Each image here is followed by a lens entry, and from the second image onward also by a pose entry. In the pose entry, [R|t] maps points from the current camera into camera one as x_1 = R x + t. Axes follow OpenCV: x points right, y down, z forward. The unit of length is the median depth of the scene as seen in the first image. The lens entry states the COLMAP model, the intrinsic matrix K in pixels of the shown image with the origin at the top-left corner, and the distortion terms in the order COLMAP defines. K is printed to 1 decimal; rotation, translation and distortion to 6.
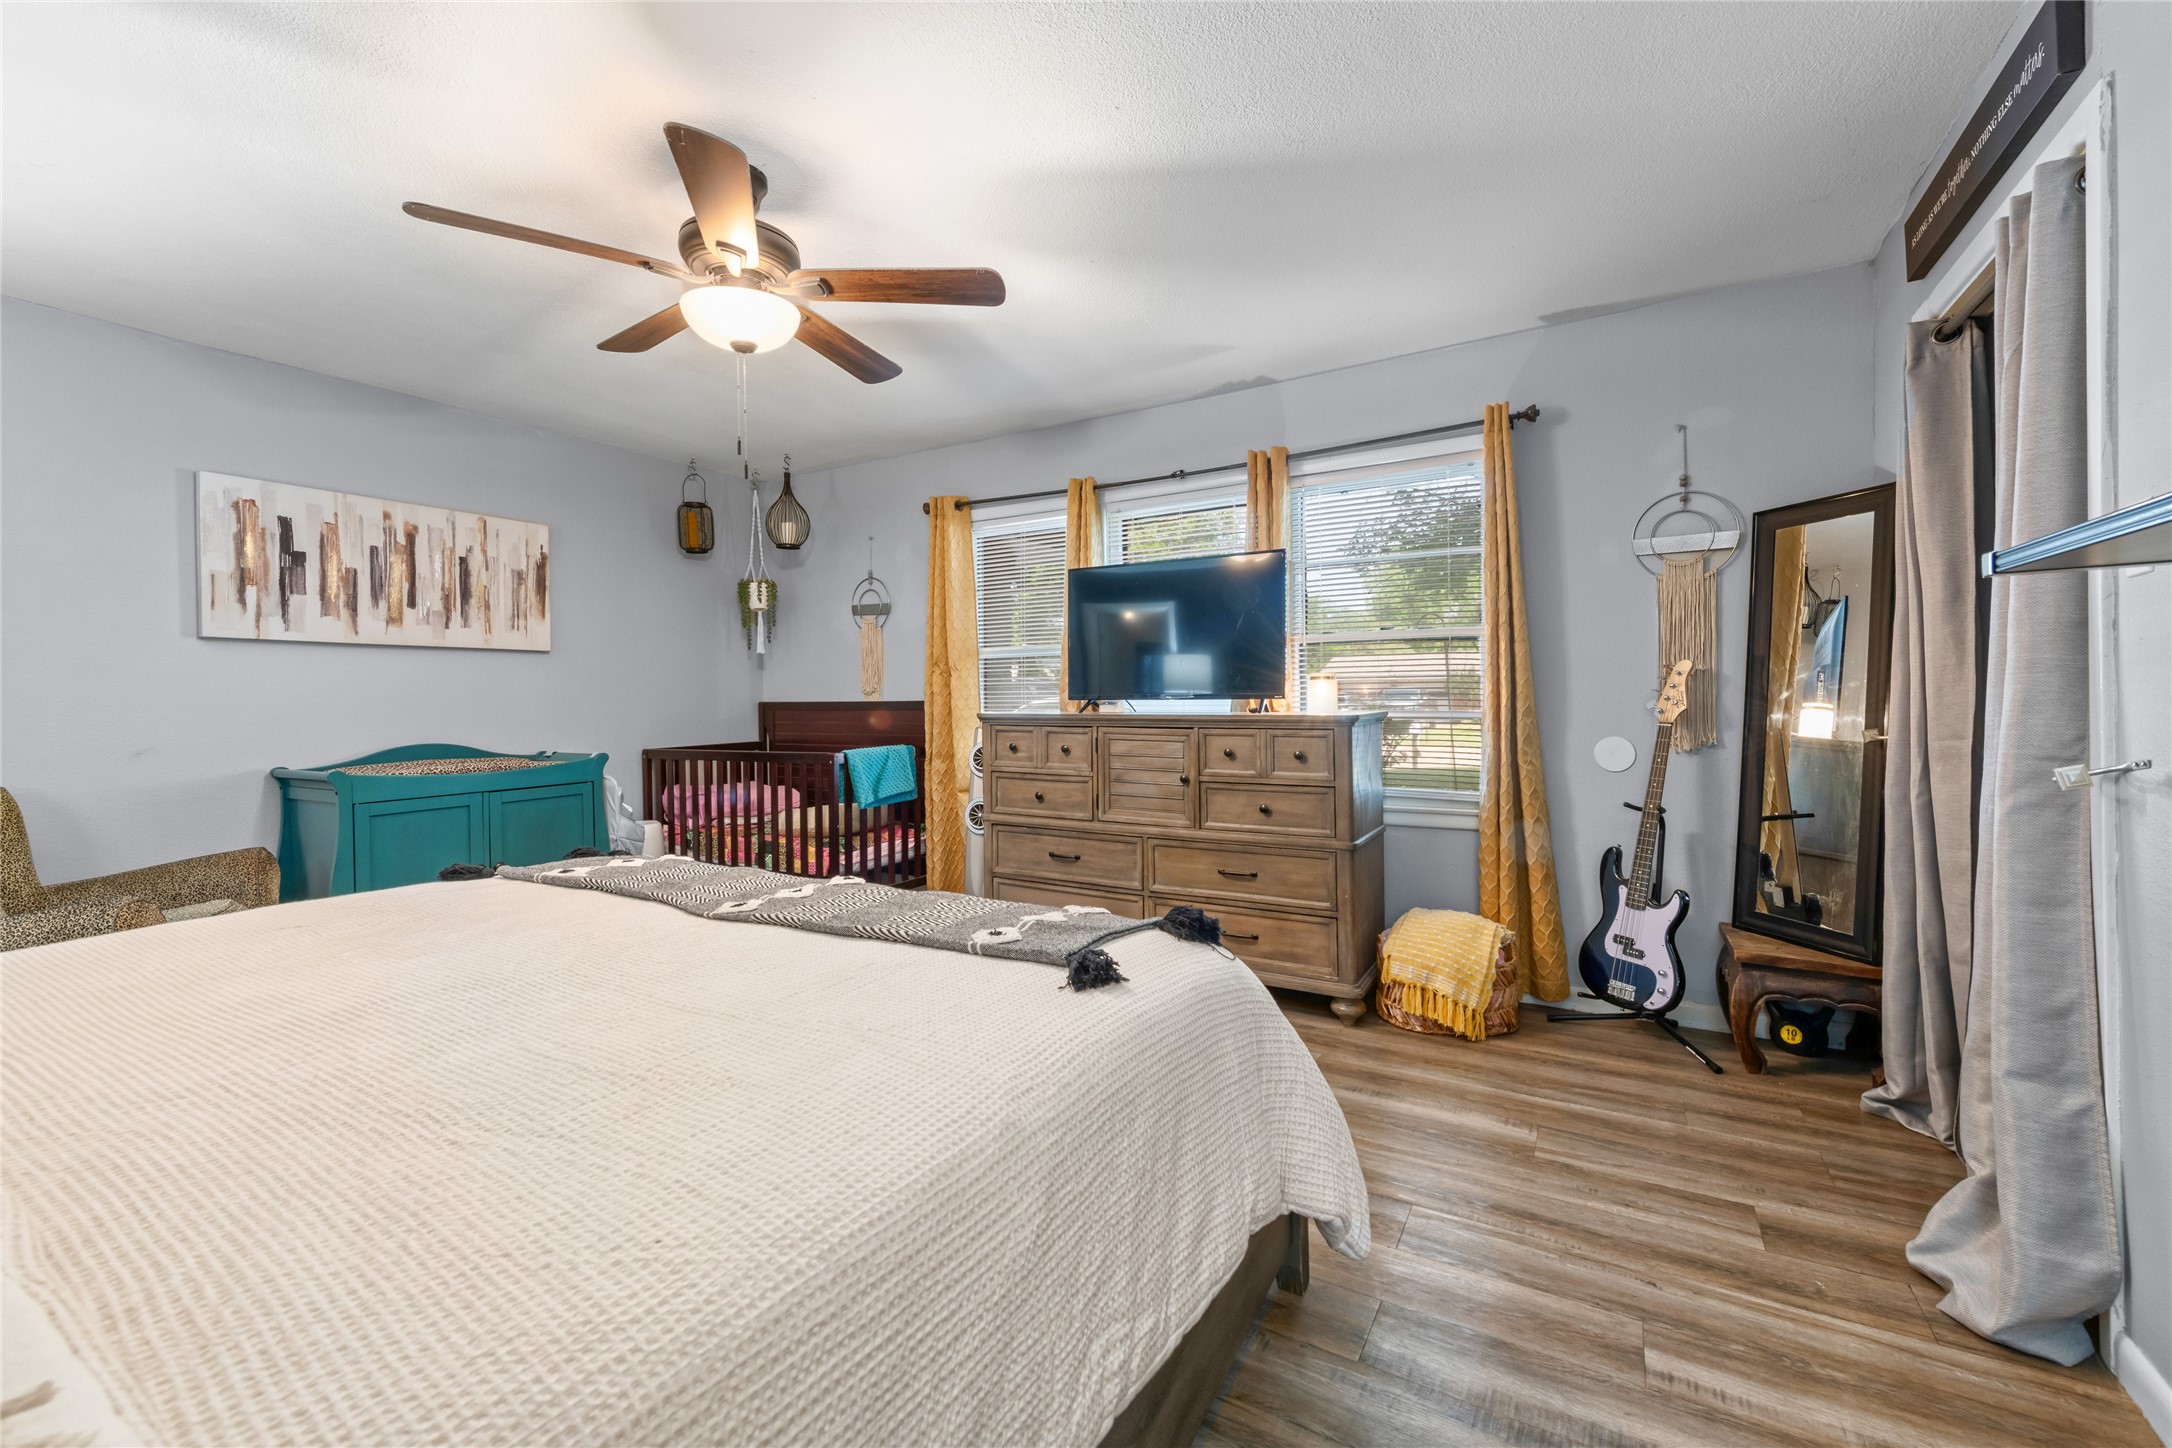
lens RADIAL K [[864.9, 0, 1086.0], [0, 864.9, 724.0], [0, 0, 1]] dist [-0.001465, -0.000047]
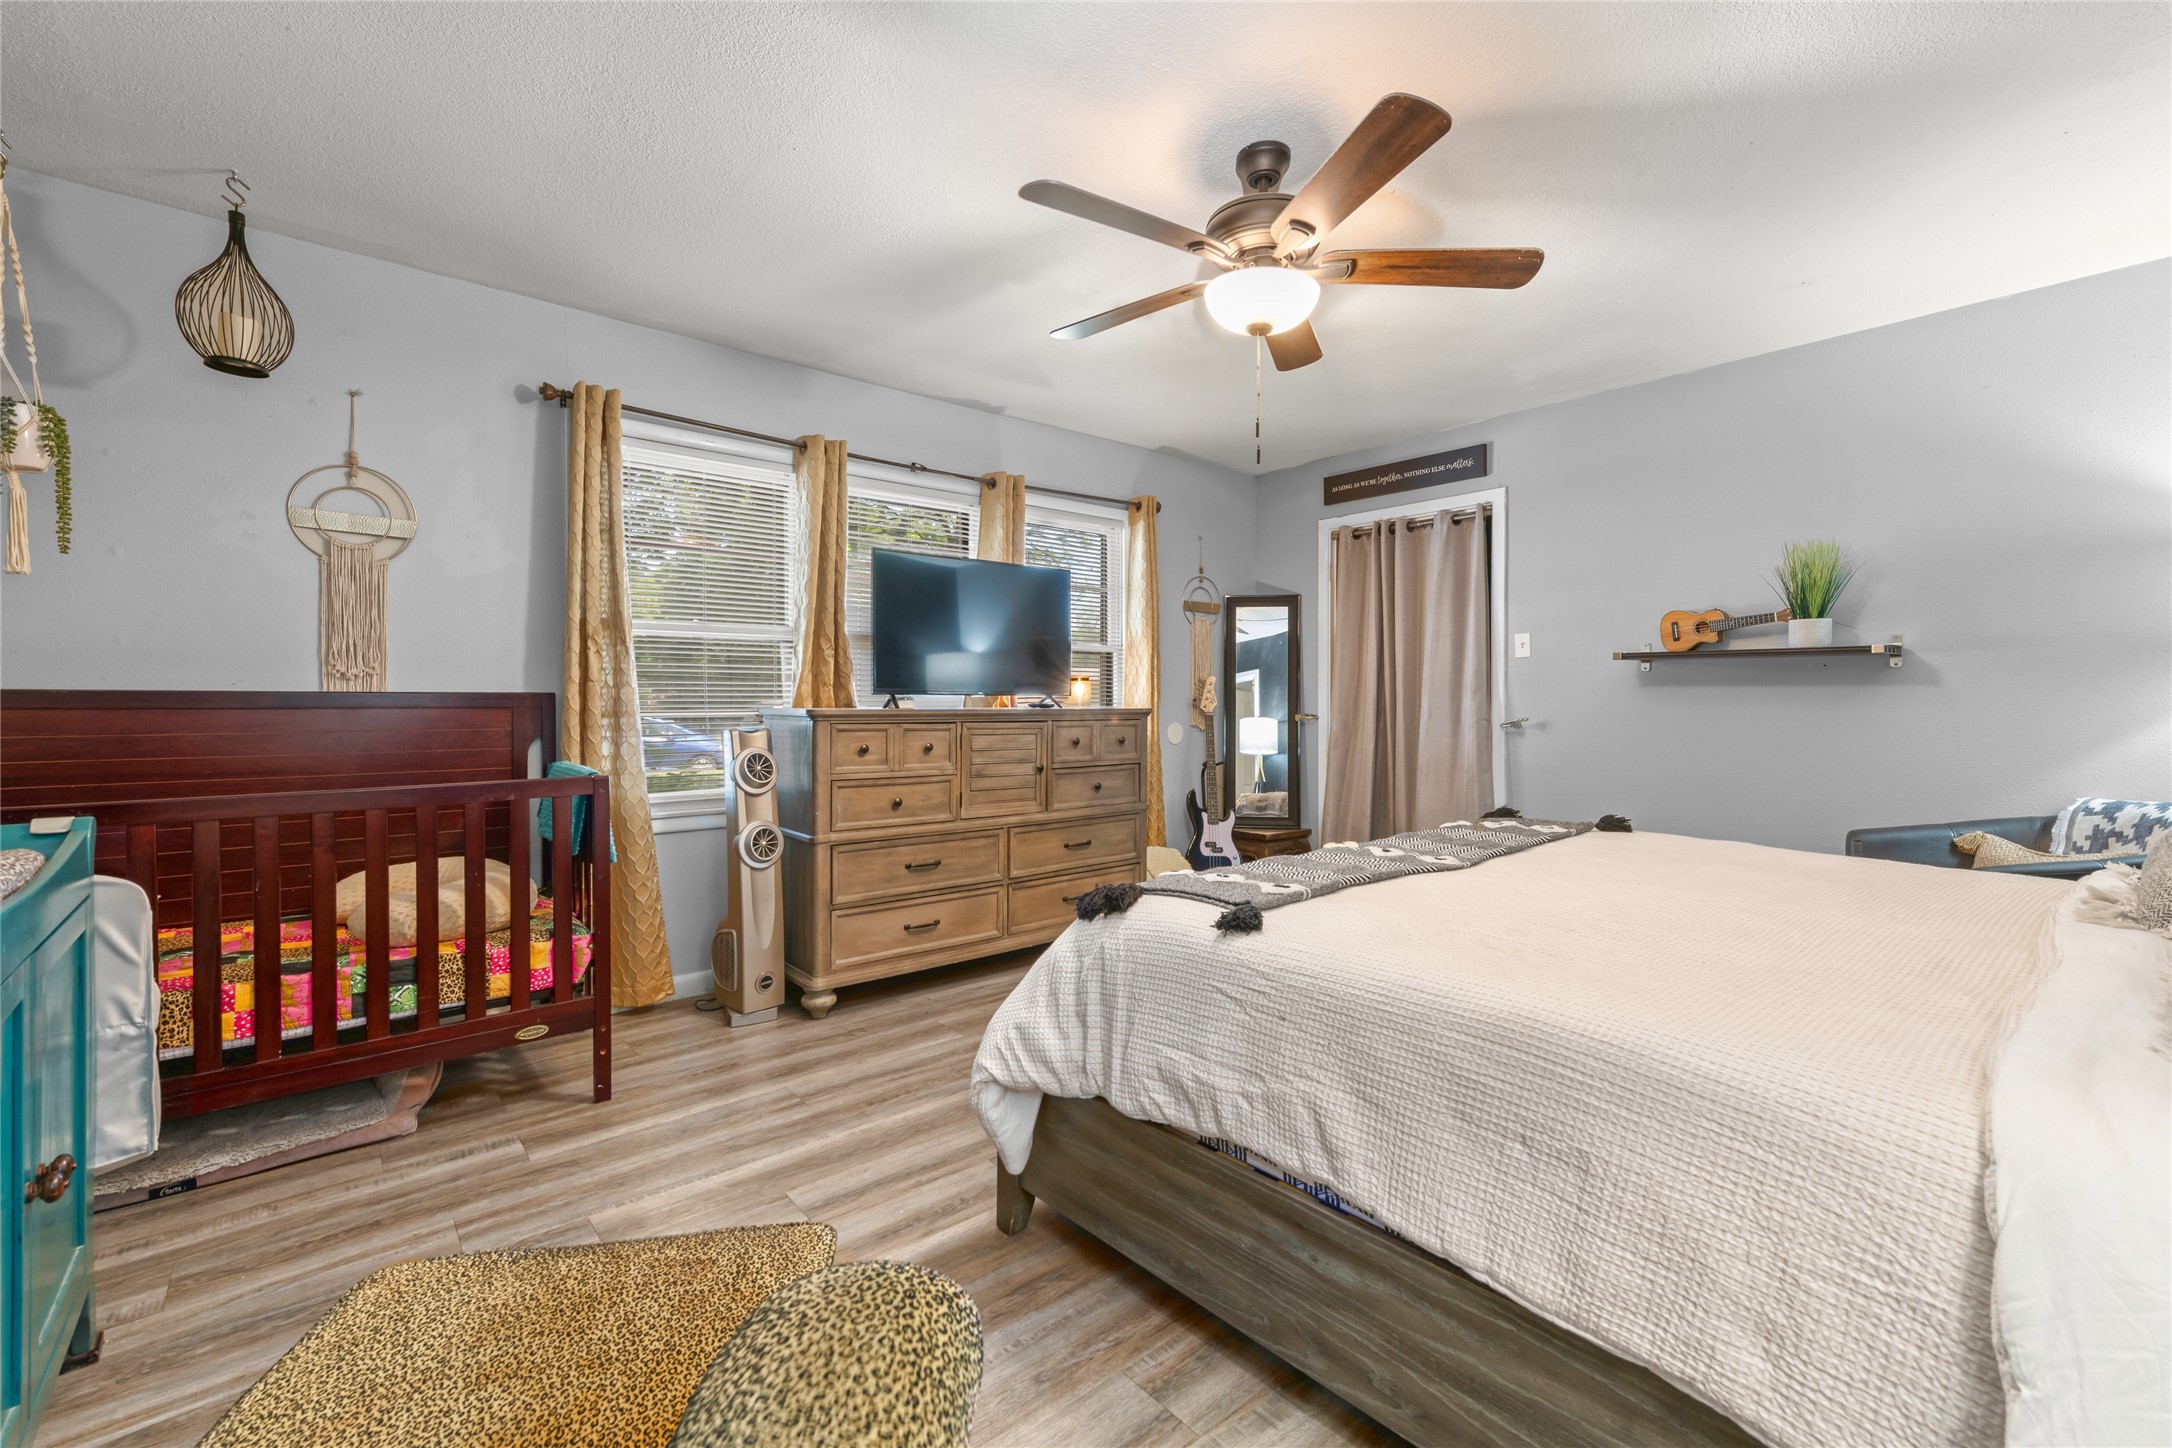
lens RADIAL K [[931.6, 0, 1086.0], [0, 931.6, 724.0], [0, 0, 1]] dist [0.001025, 0.000035]
pose [[0.316641, -0.017068, 0.948392, -0.933957], [0.018882, 0.999753, 0.011688, -0.004897], [-0.948358, 0.014206, 0.316885, 0.535797]]
